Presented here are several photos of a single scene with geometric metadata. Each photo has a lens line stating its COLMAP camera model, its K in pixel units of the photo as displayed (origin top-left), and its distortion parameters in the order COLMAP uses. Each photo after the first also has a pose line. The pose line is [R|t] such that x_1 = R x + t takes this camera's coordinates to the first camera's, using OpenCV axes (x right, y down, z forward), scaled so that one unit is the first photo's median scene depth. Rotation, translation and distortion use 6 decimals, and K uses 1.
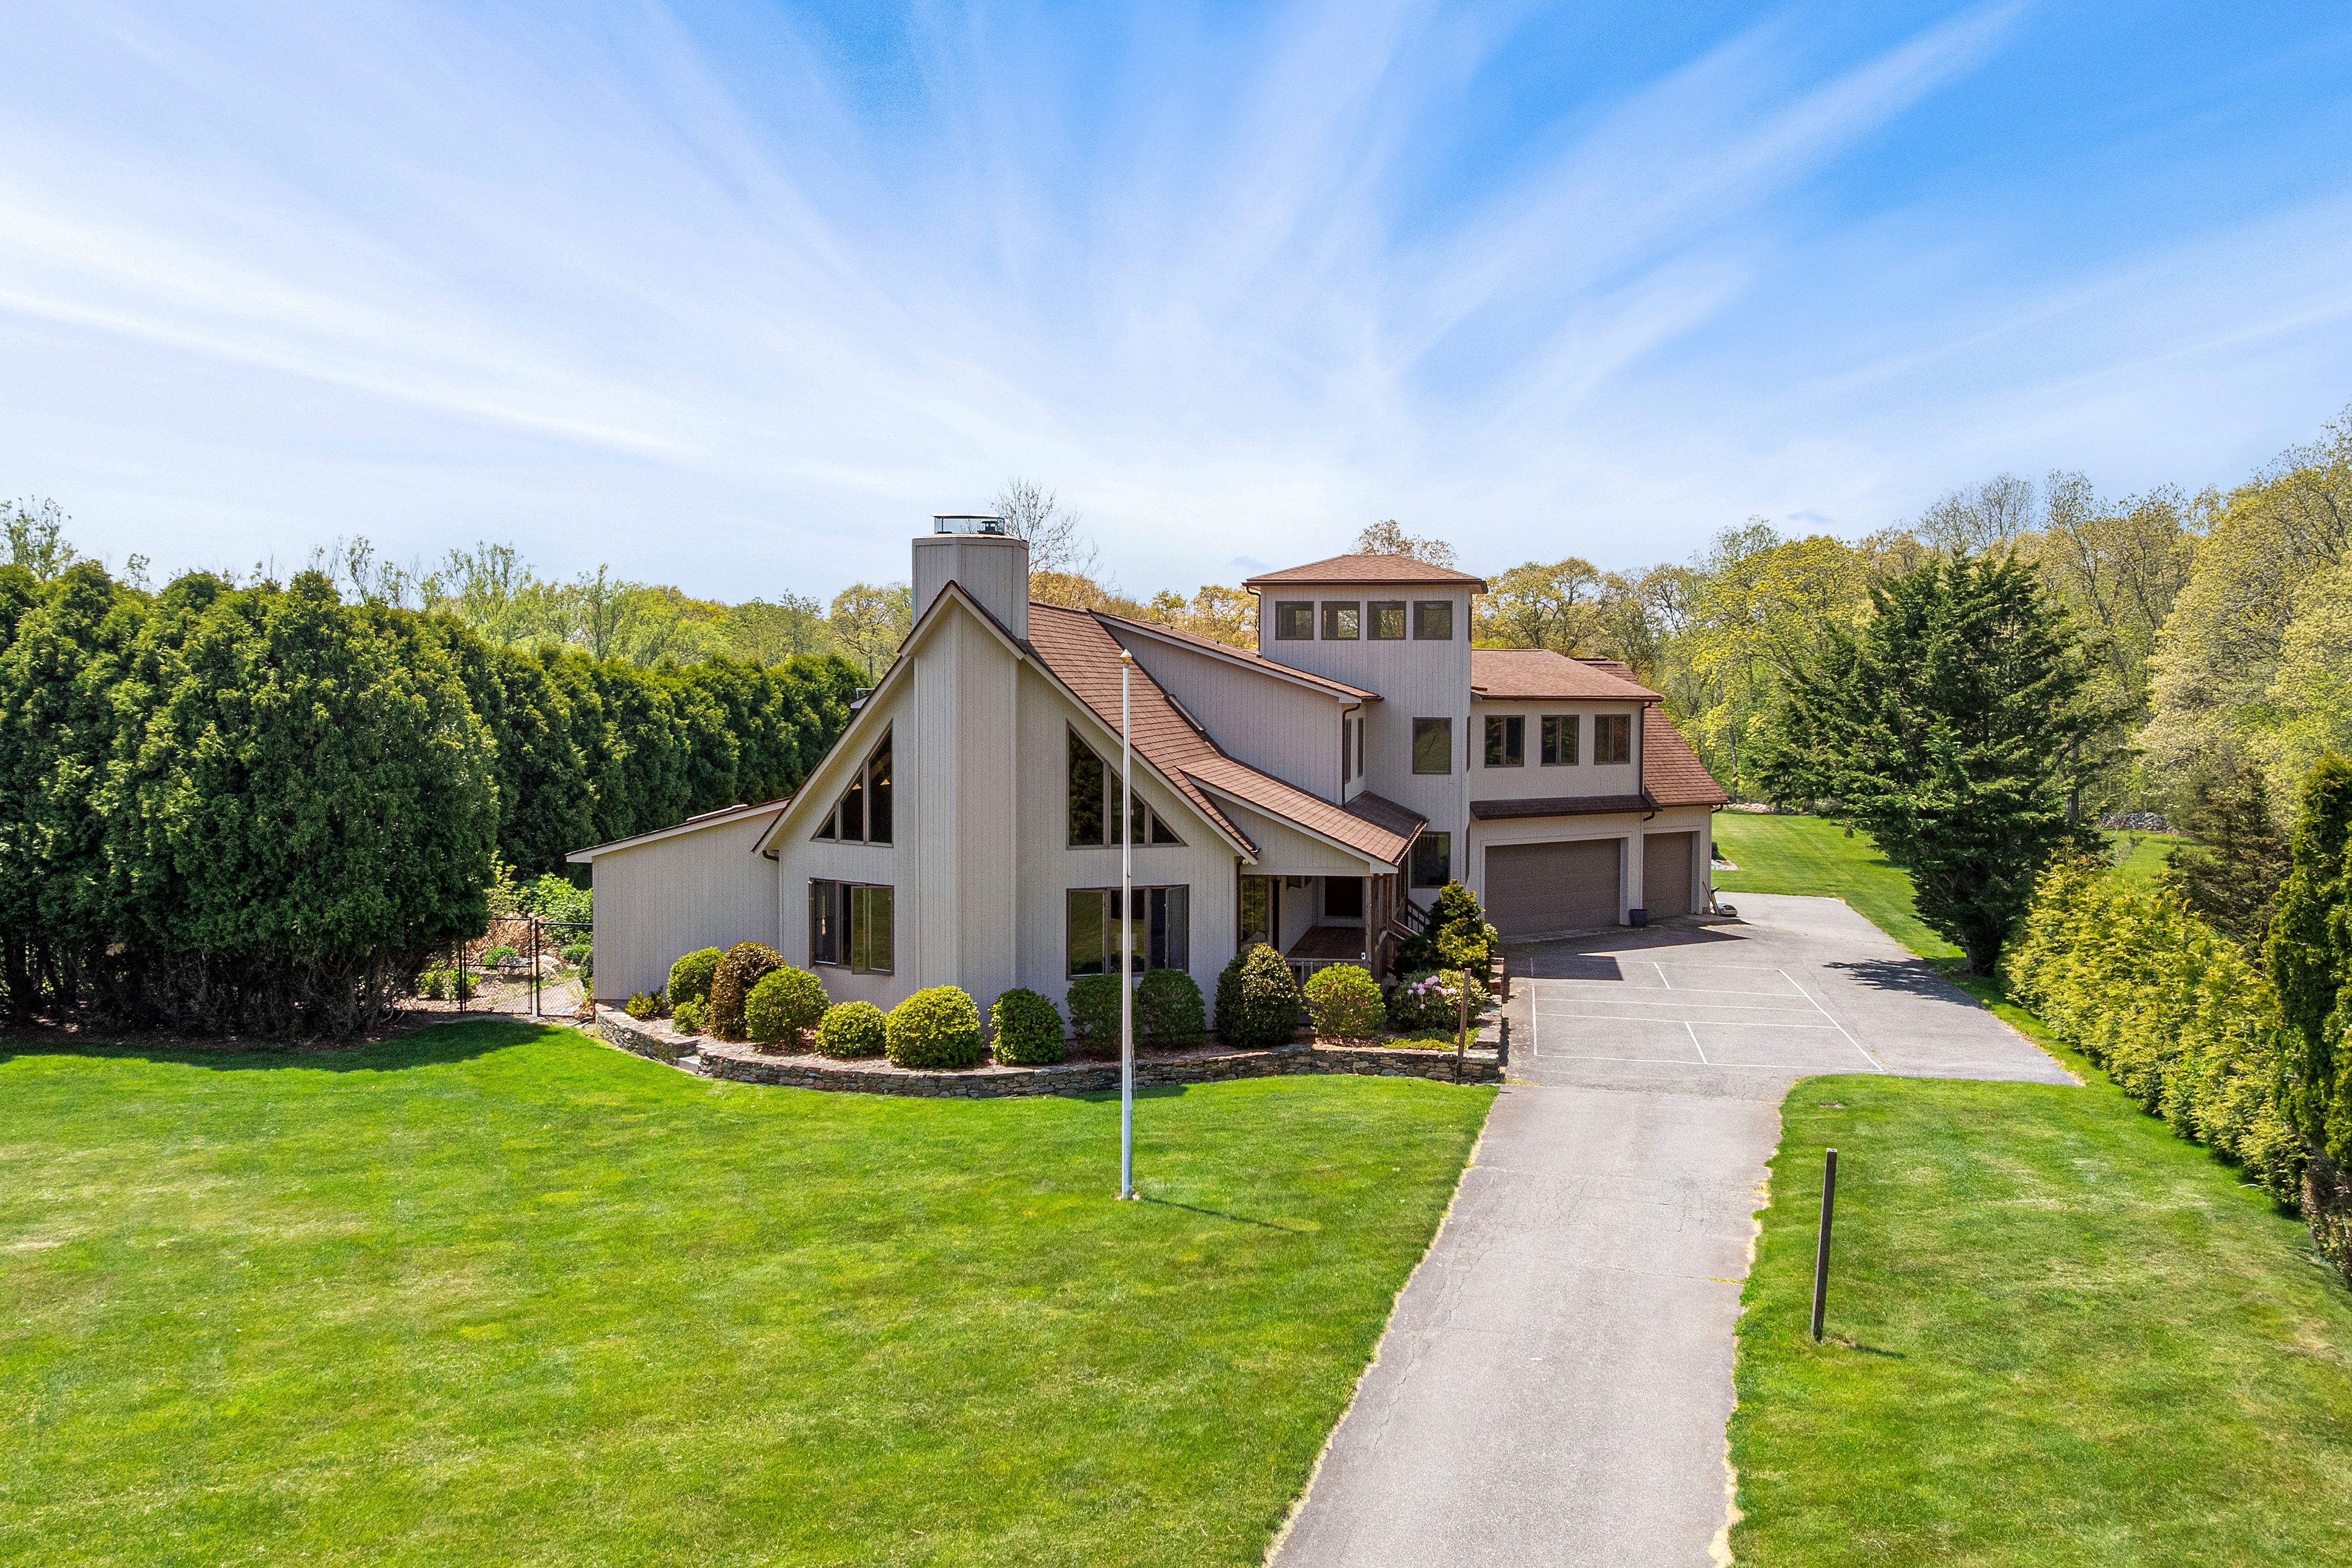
lens RADIAL K [[2085.6, 0, 1176.0], [0, 2085.6, 784.0], [0, 0, 1]] dist [-0.007015, 0.005705]
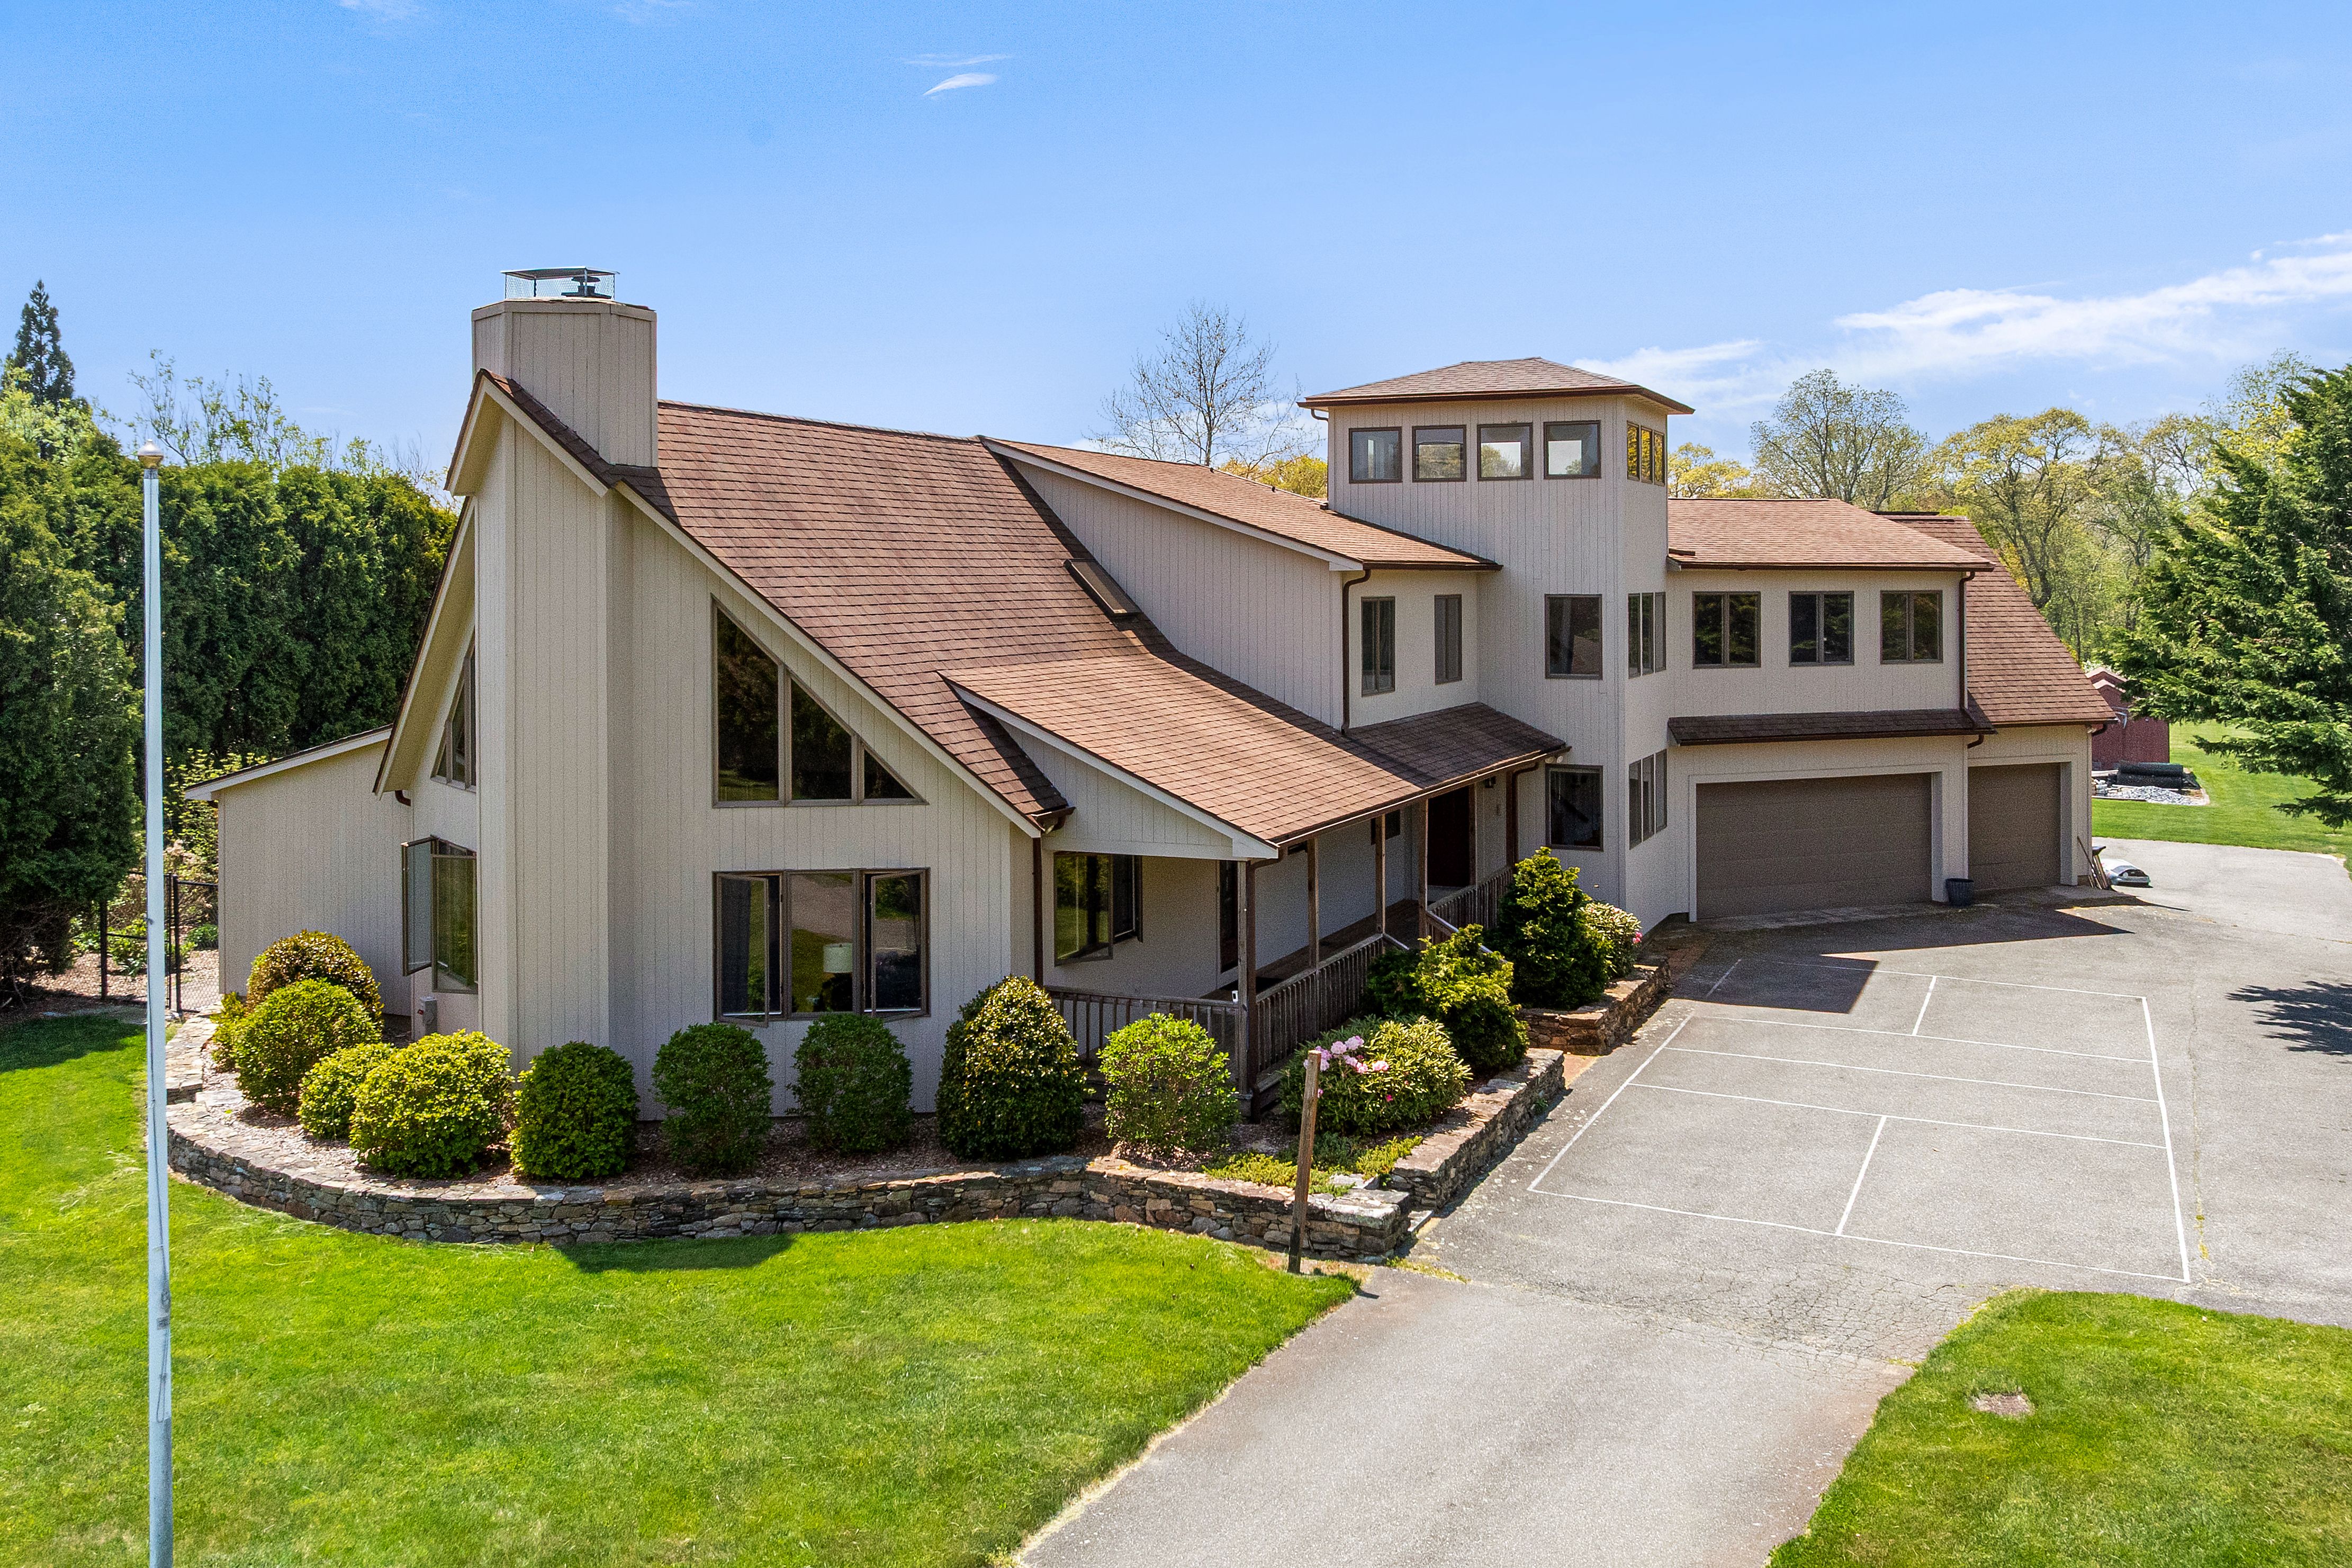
lens RADIAL K [[2043.1, 0, 1173.5], [0, 2043.1, 588.9], [0, 0, 1]] dist [-0.011803, -0.001771]
pose [[0.964127, -0.003926, -0.265412, 0.198579], [-0.006478, 0.999245, -0.038314, -0.008749], [0.265362, 0.038659, 0.963373, 0.384631]]
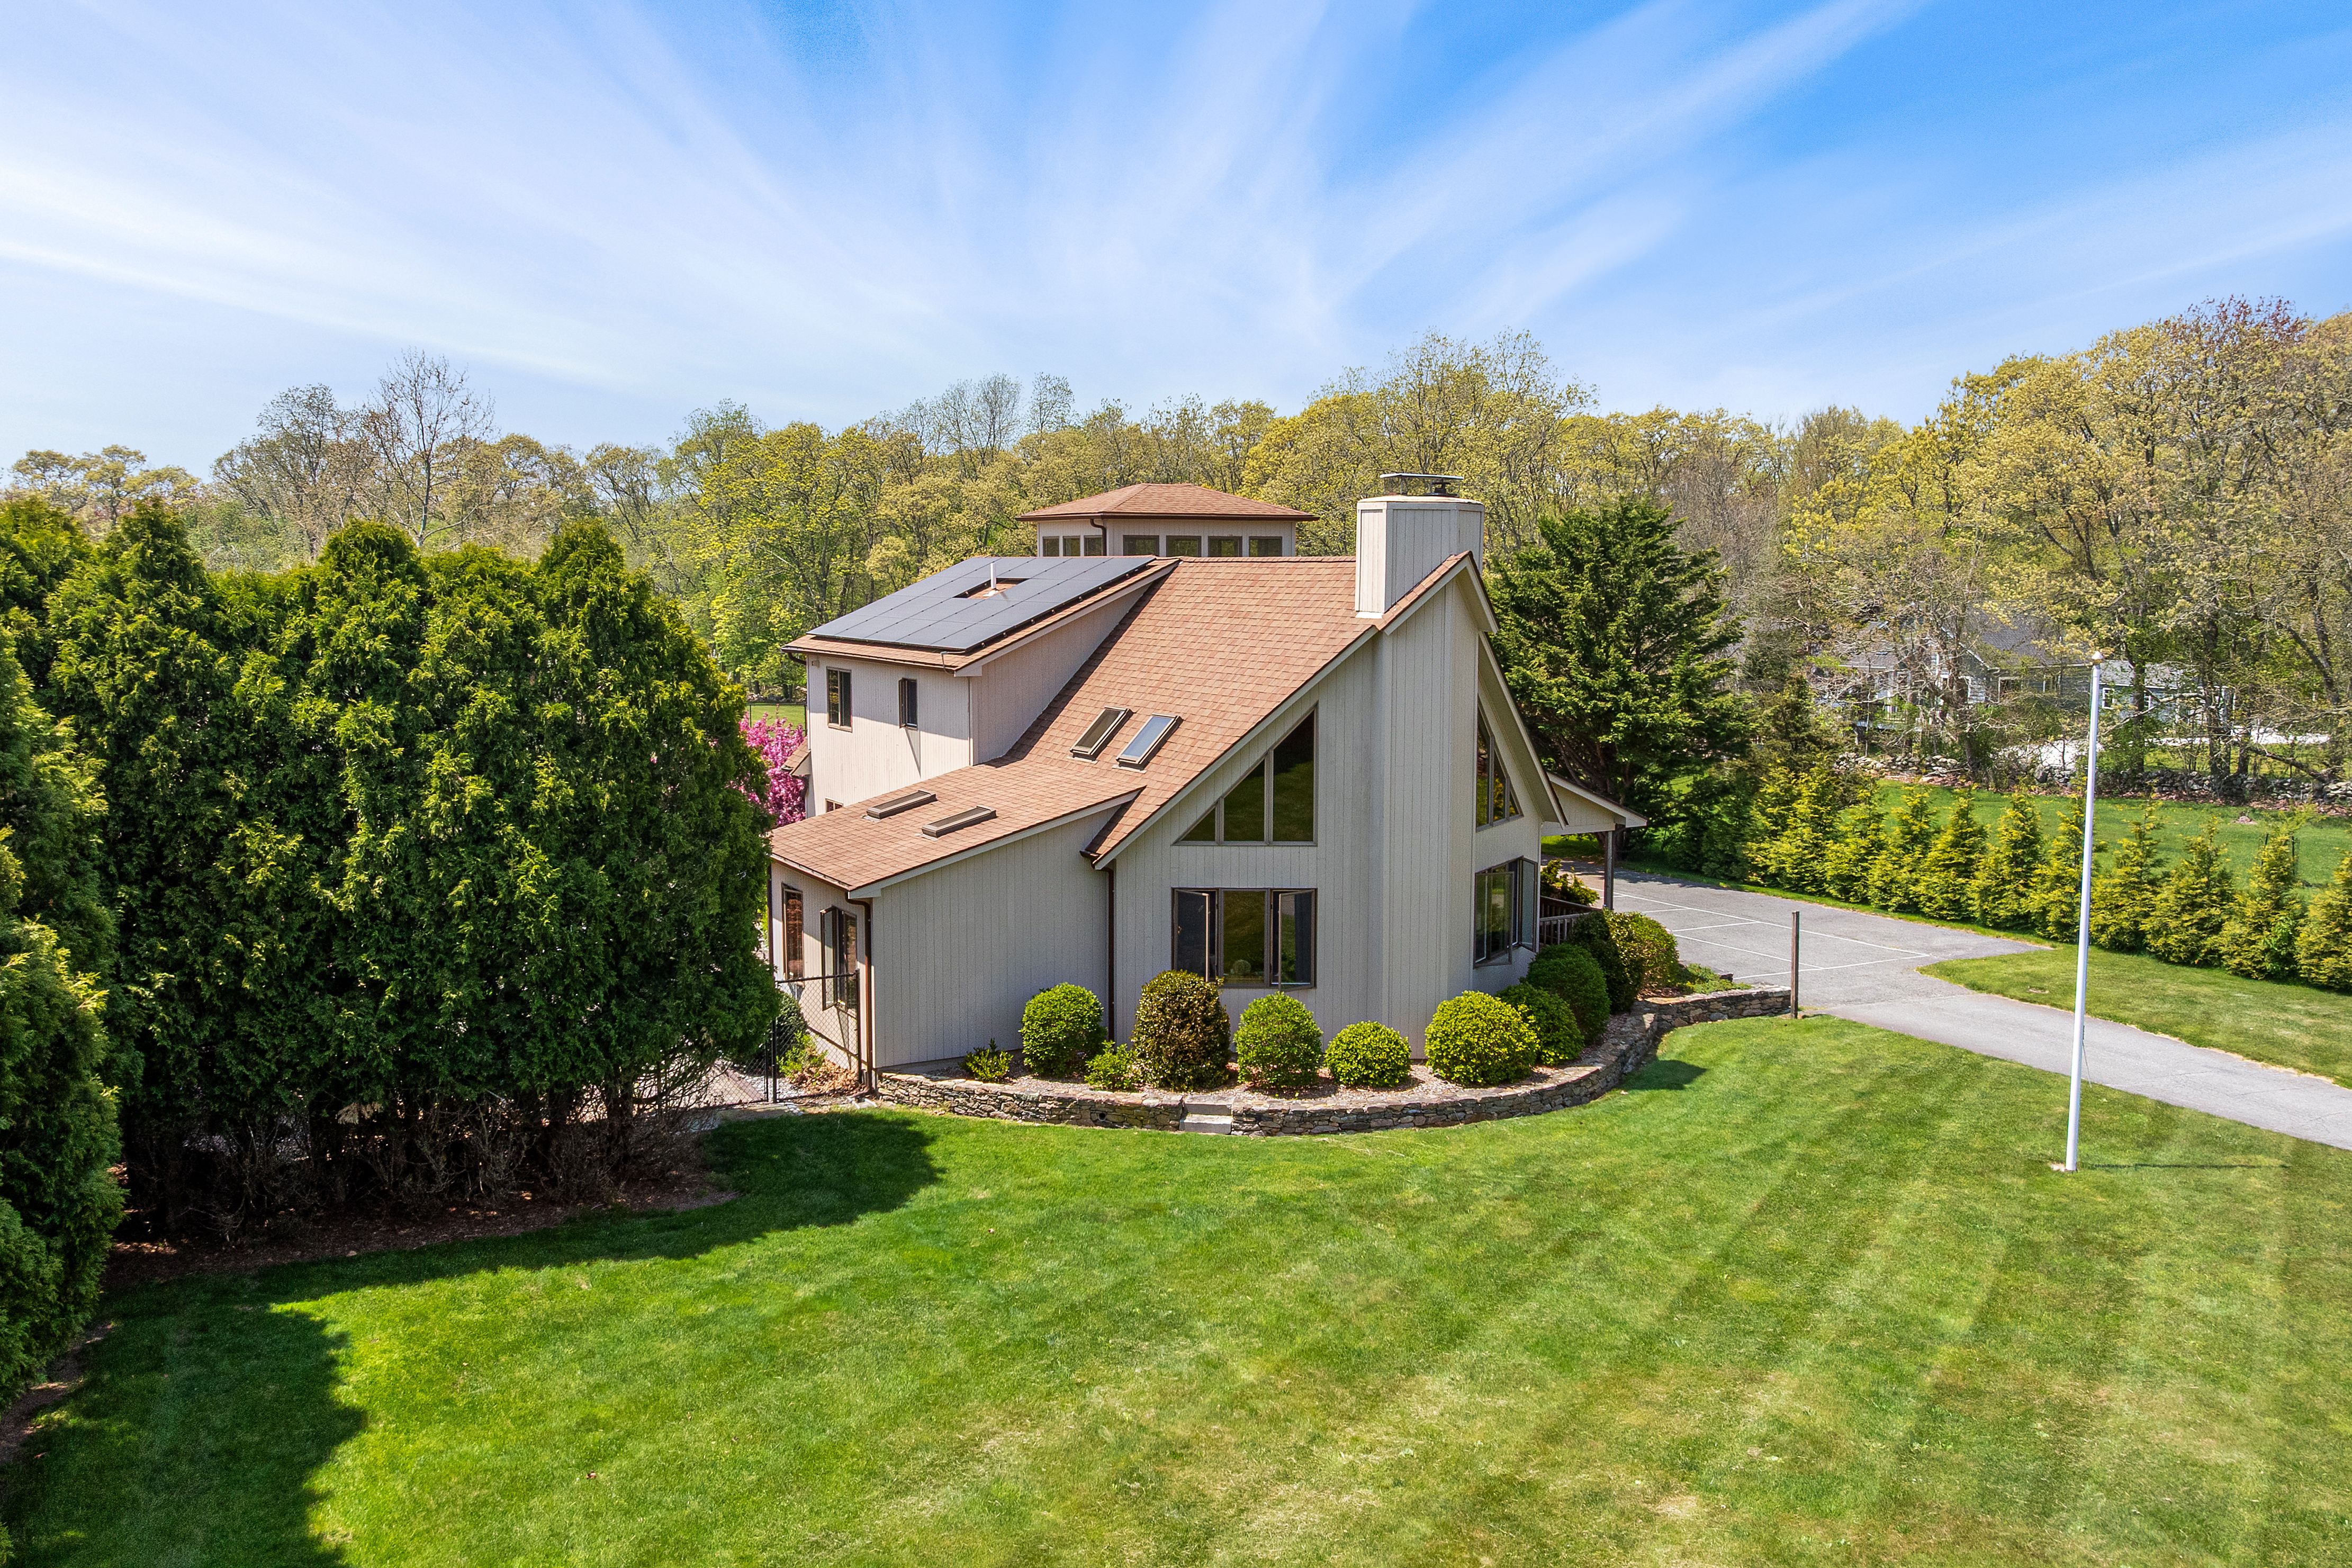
lens RADIAL K [[2085.6, 0, 1176.0], [0, 2085.6, 784.0], [0, 0, 1]] dist [-0.007015, 0.005705]
pose [[0.758420, -0.074112, 0.647539, -0.647142], [0.029623, 0.996407, 0.079345, -0.058510], [-0.651093, -0.040995, 0.757890, 0.312655]]
